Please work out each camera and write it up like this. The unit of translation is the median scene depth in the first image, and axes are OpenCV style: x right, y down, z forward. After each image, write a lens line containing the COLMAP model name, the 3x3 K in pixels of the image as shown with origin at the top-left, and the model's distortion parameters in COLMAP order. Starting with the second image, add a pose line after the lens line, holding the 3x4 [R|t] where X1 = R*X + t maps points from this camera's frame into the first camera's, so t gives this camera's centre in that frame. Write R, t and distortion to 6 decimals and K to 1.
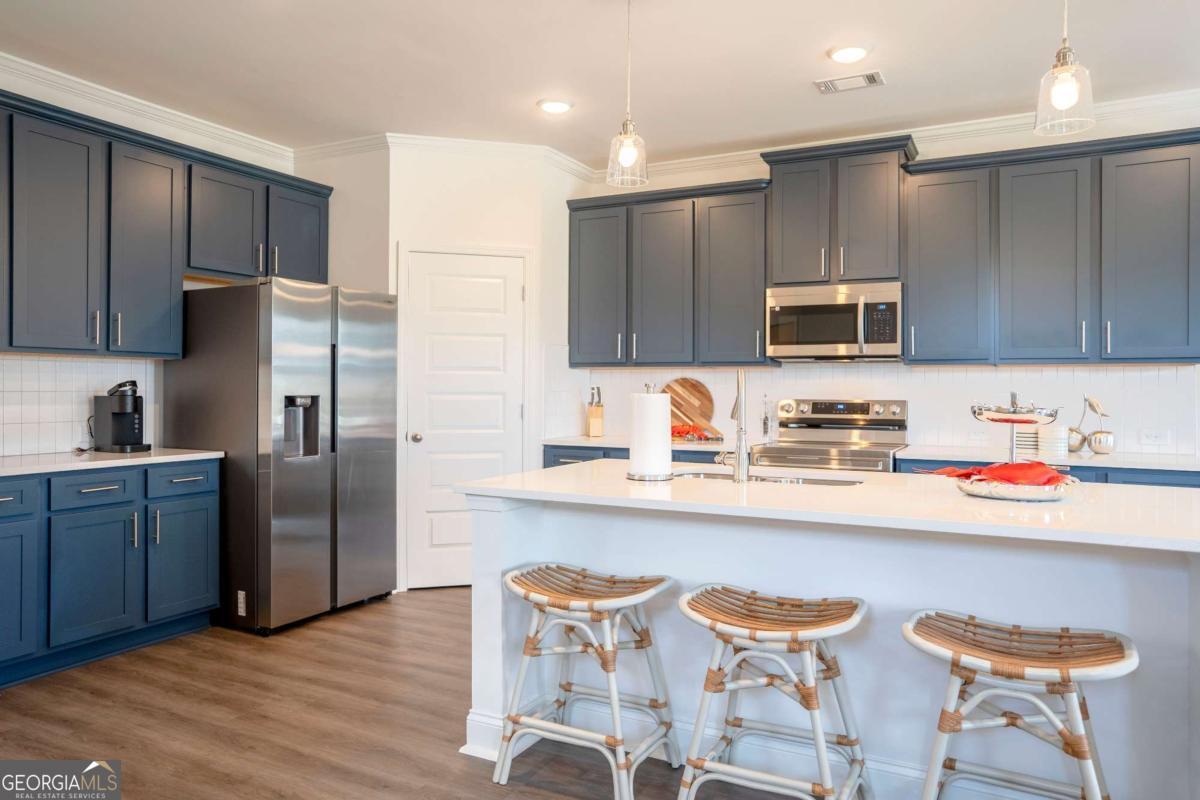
lens RADIAL K [[804.3, 0, 592.7], [0, 804.3, 395.8], [0, 0, 1]] dist [-0.024634, -0.000144]
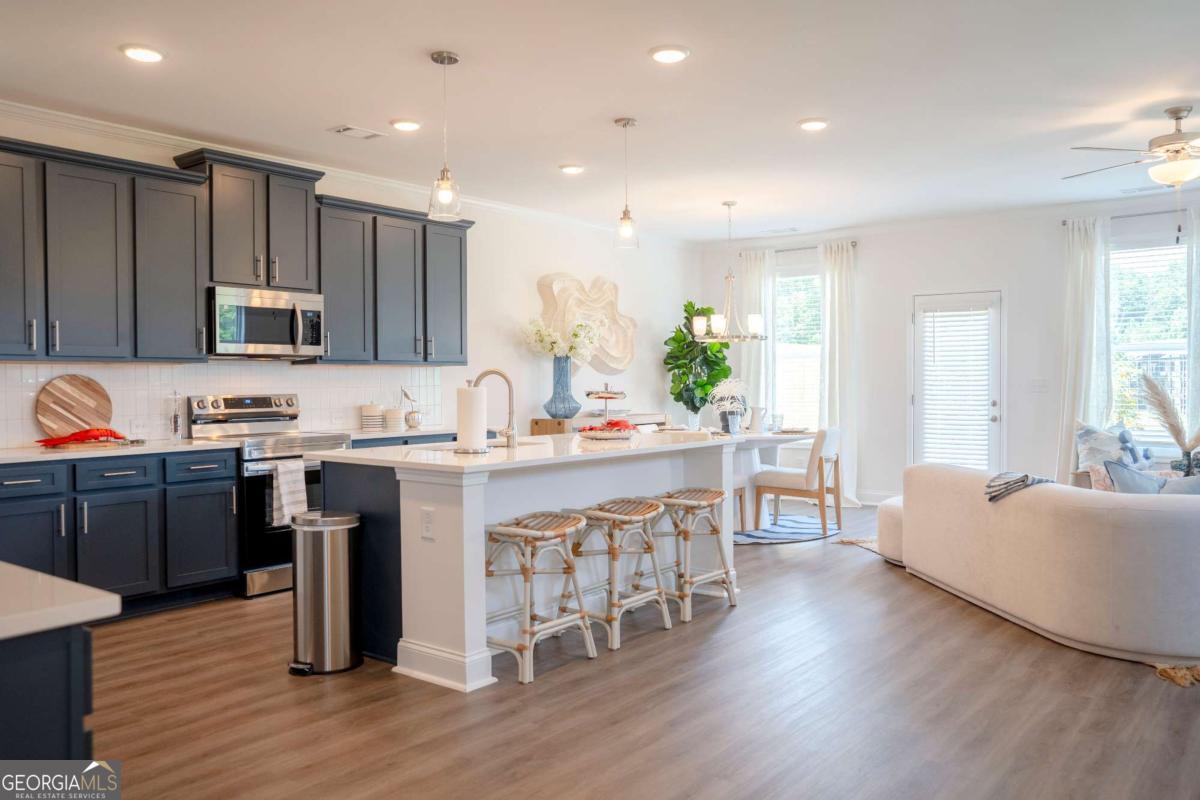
lens RADIAL K [[938.2, 0, 578.2], [0, 938.2, 396.0], [0, 0, 1]] dist [-0.024834, 0.043129]
pose [[0.198961, -0.019473, 0.979814, -0.888121], [0.019573, 0.999682, 0.015893, -0.005156], [-0.979812, 0.016016, 0.199279, 0.338454]]
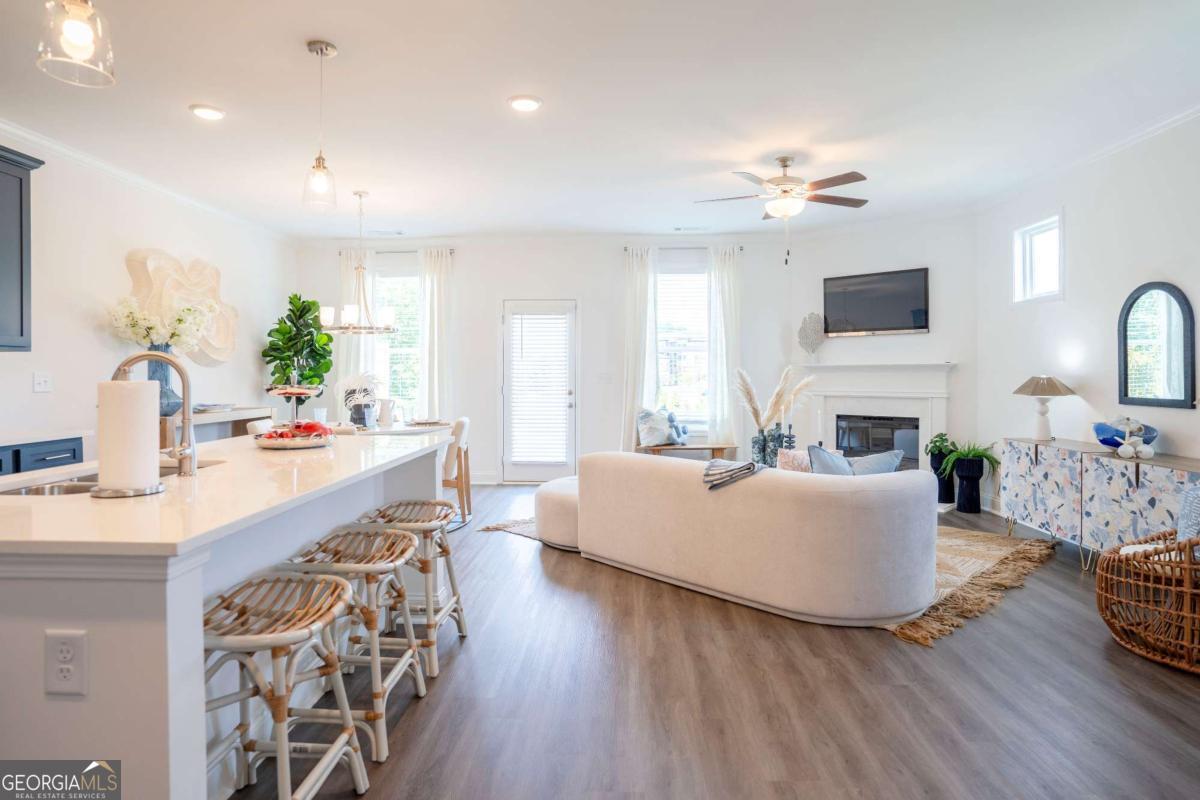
lens RADIAL K [[703.3, 0, 608.8], [0, 703.3, 371.5], [0, 0, 1]] dist [-0.059568, 0.018781]
pose [[-0.434363, -0.000972, 0.900738, -0.456790], [0.012682, 0.999894, 0.007194, -0.006834], [-0.900649, 0.014548, -0.434304, 0.559665]]
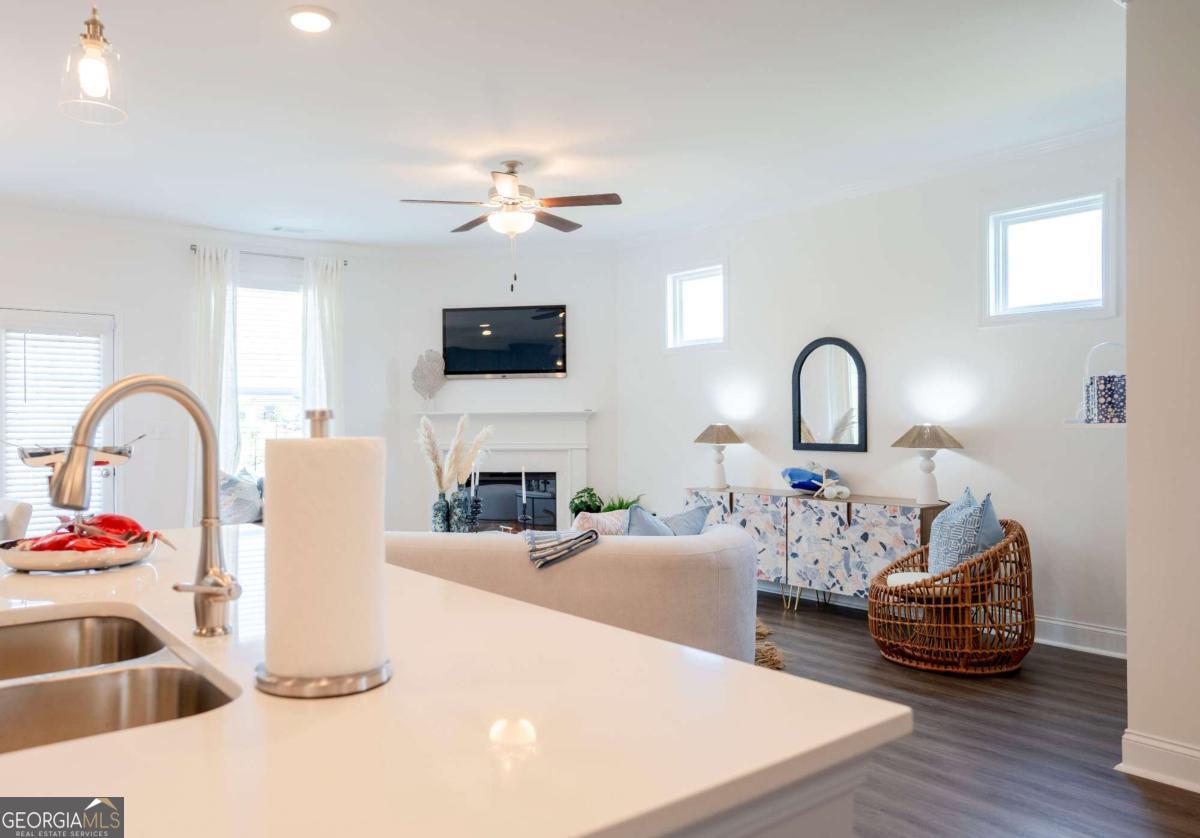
lens RADIAL K [[857.5, 0, 593.3], [0, 857.5, 416.2], [0, 0, 1]] dist [-0.088077, 0.019541]
pose [[-0.906044, 0.005477, 0.423148, -0.146964], [0.009459, 0.999929, 0.007310, -0.007413], [-0.423078, 0.010626, -0.906031, 0.794796]]
